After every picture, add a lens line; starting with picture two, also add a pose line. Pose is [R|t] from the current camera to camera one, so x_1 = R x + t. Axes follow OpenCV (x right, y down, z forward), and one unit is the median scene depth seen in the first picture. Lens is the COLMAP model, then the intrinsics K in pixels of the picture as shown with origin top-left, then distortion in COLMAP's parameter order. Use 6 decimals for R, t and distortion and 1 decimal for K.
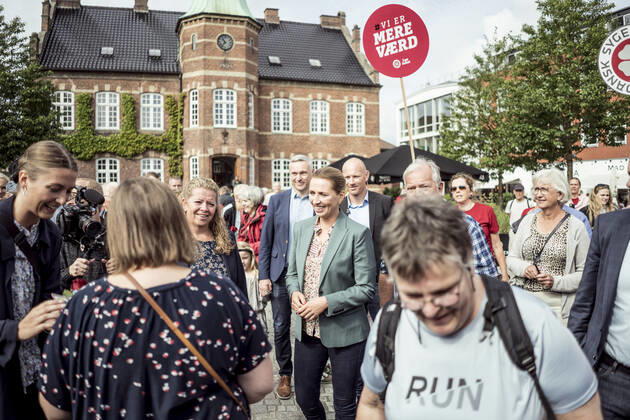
lens RADIAL K [[481.9, 0, 315.0], [0, 481.9, 210.0], [0, 0, 1]] dist [-0.162863, 0.048590]
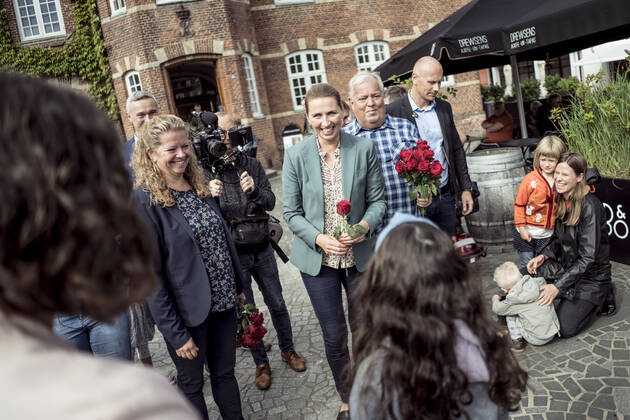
lens RADIAL K [[481.9, 0, 315.0], [0, 481.9, 210.0], [0, 0, 1]] dist [-0.162863, 0.048590]
pose [[0.986250, -0.160808, -0.038107, -0.068773], [0.164868, 0.973288, 0.159778, -0.018247], [0.011396, -0.163864, 0.986417, 0.491656]]
